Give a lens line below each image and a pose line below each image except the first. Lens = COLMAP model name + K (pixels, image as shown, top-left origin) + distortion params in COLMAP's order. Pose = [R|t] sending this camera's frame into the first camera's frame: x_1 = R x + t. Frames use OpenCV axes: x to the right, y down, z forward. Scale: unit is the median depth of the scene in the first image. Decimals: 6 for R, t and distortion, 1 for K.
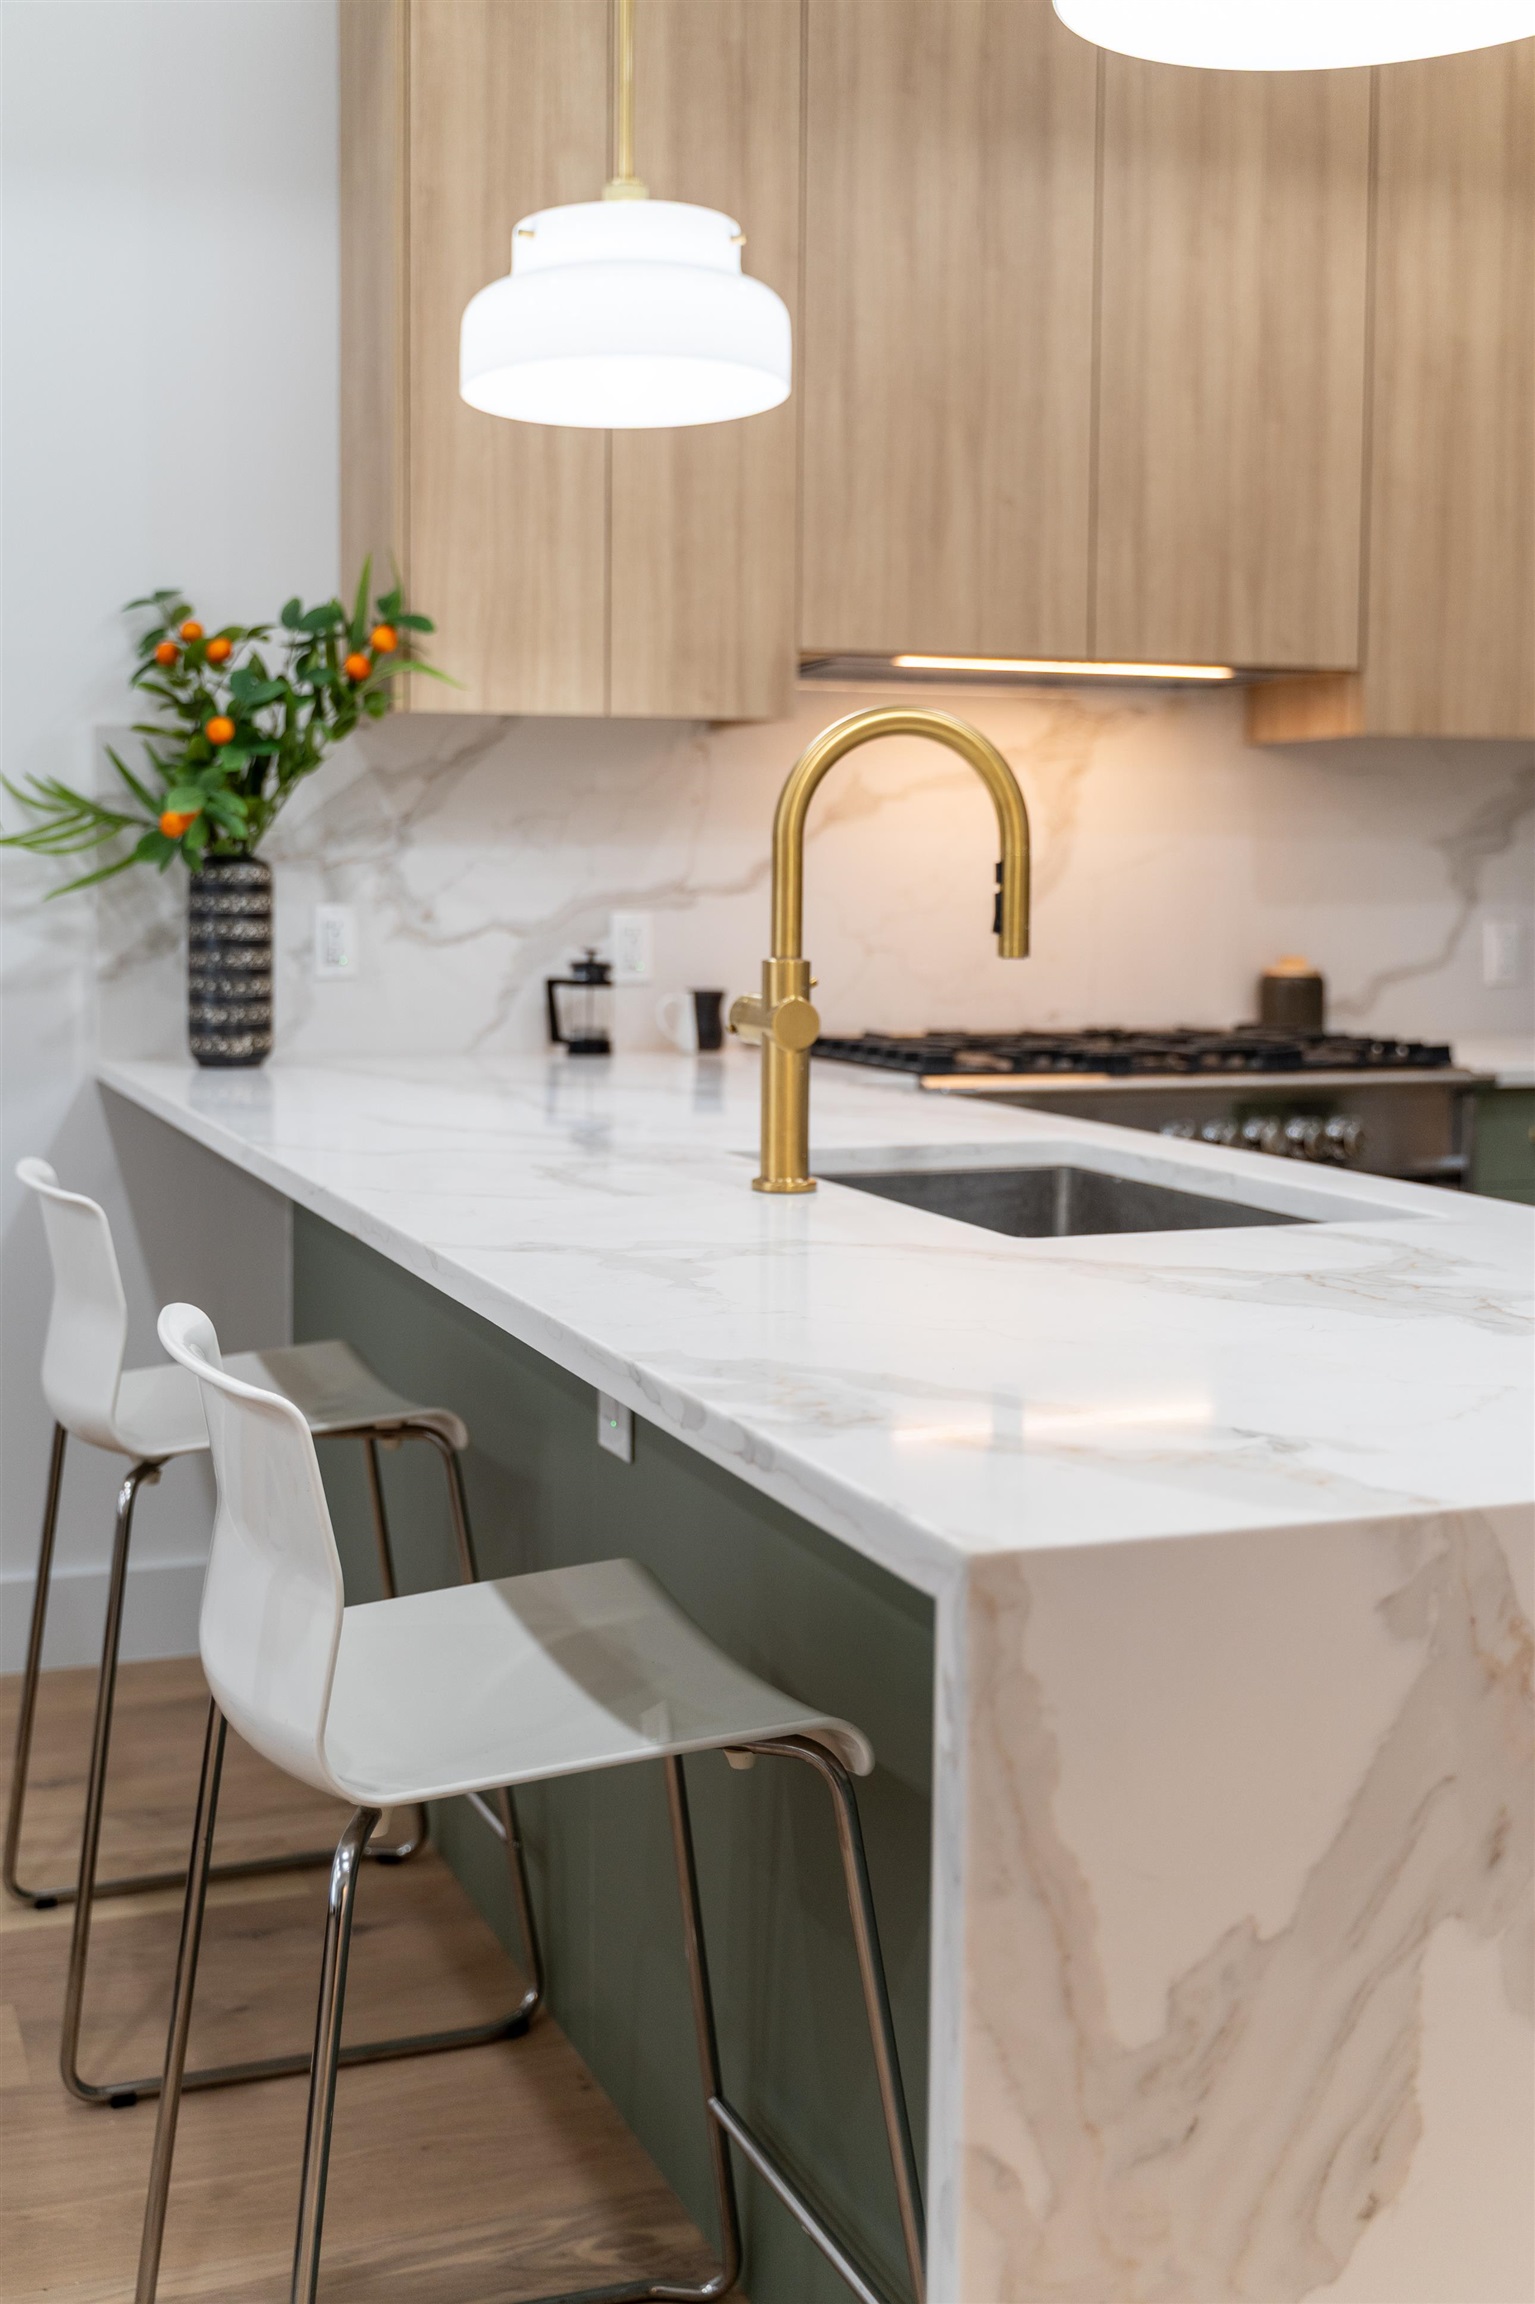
lens RADIAL K [[2434.1, 0, 534.1], [0, 2434.1, 1022.9], [0, 0, 1]] dist [-0.001723, 0.000000]
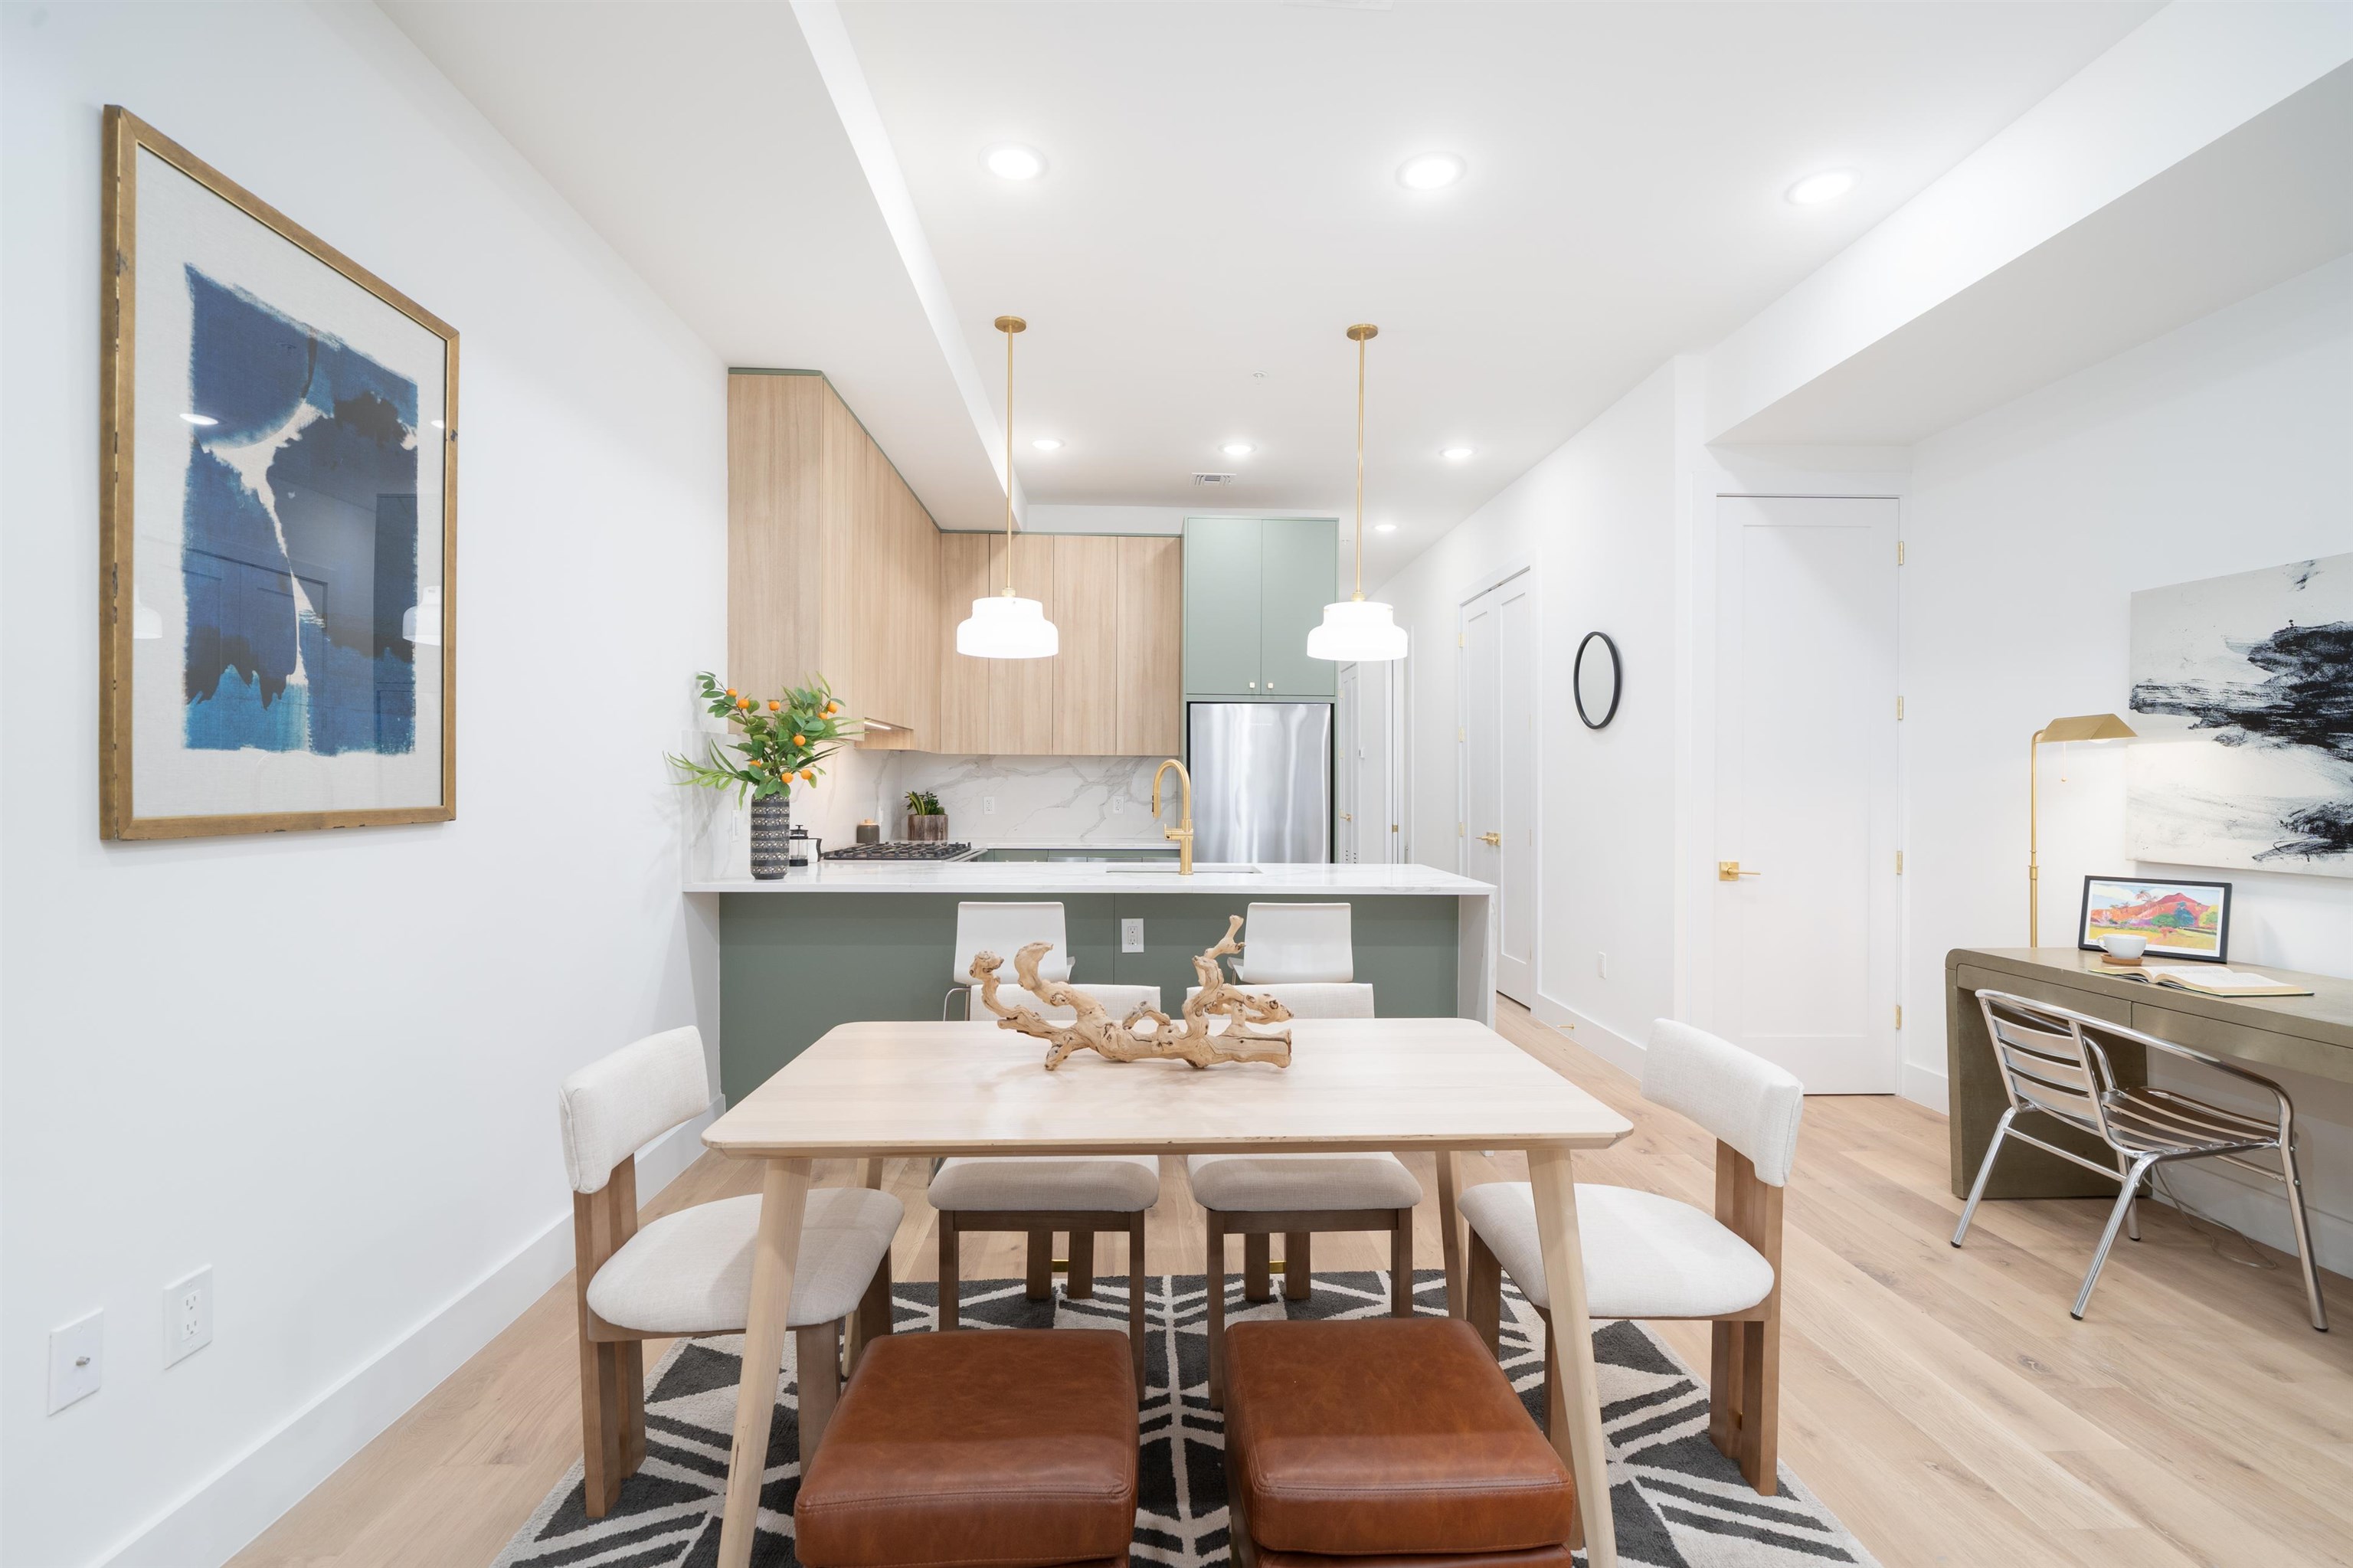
lens RADIAL K [[1044.6, 0, 1168.9], [0, 1044.6, 781.4], [0, 0, 1]] dist [0.000542, 0.001582]
pose [[0.267185, 0.003494, 0.963639, -0.975940], [0.045479, 0.998833, -0.016232, -0.041772], [-0.962571, 0.048162, 0.266715, 0.335347]]
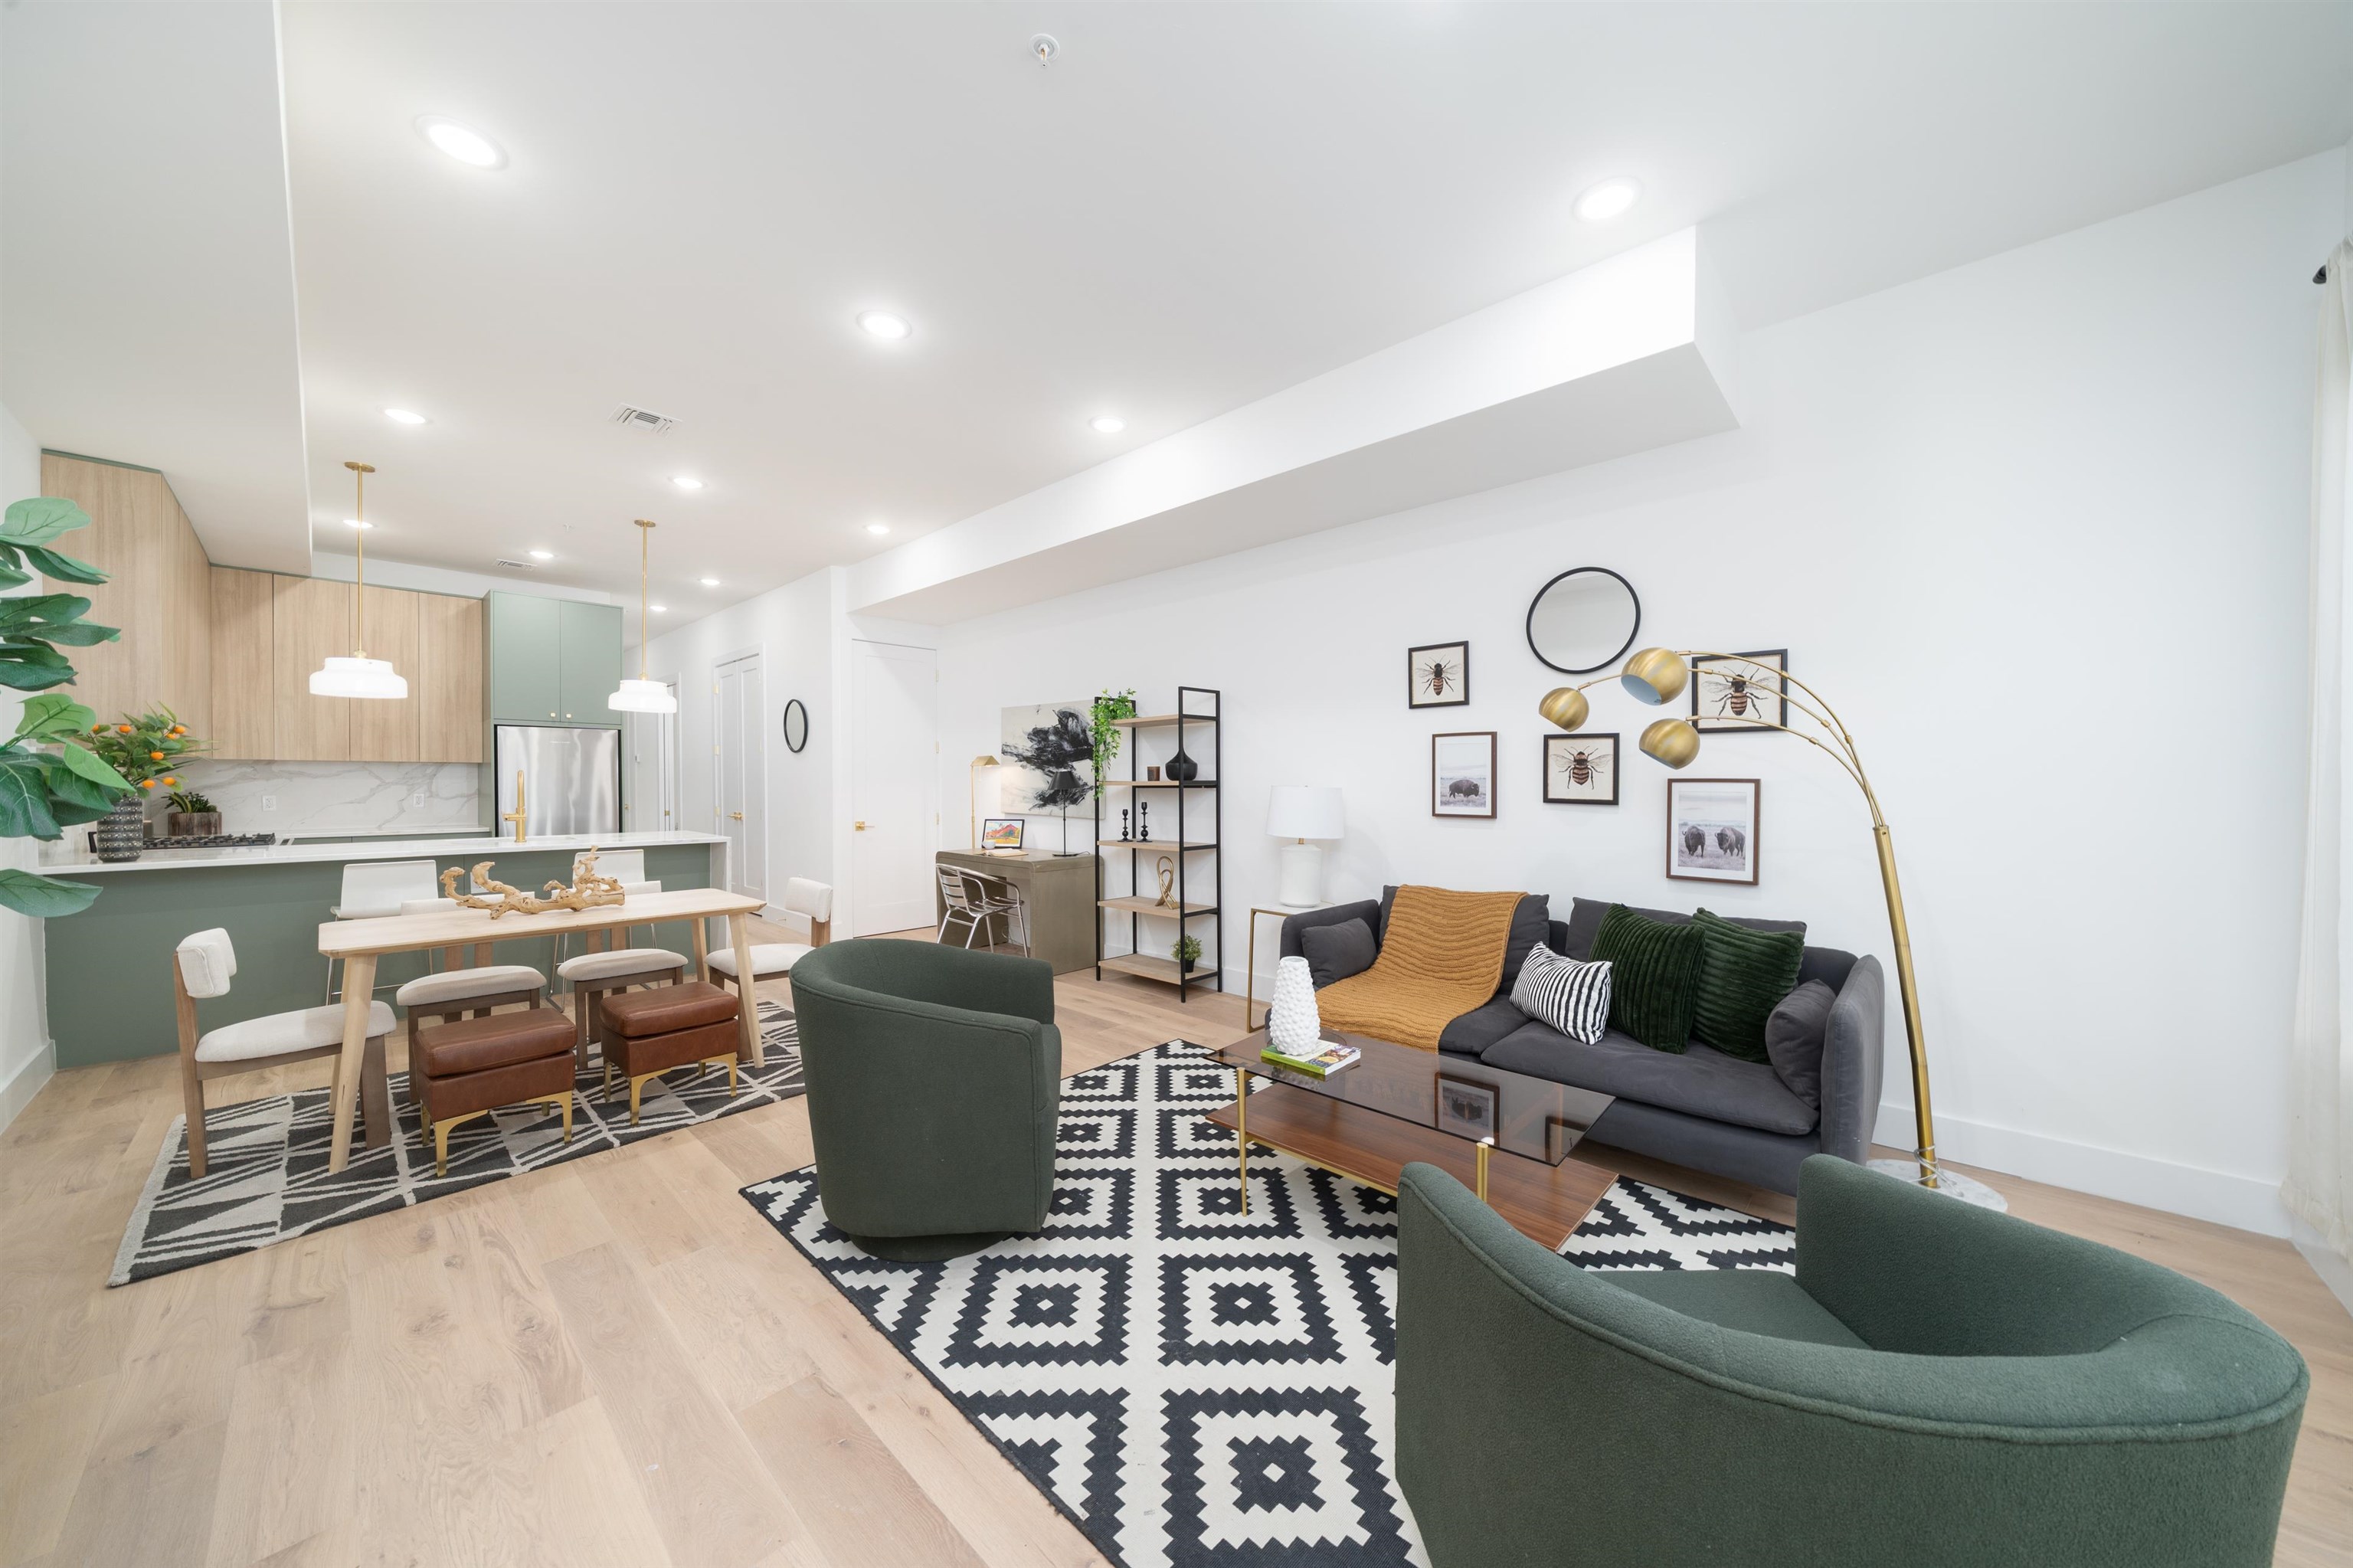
lens RADIAL K [[824.4, 0, 1190.6], [0, 824.4, 789.1], [0, 0, 1]] dist [-0.005387, -0.000650]
pose [[-0.492178, -0.010558, 0.870431, -1.669859], [0.044184, 0.998335, 0.037093, -0.051100], [-0.869373, 0.056715, -0.490891, 0.308110]]
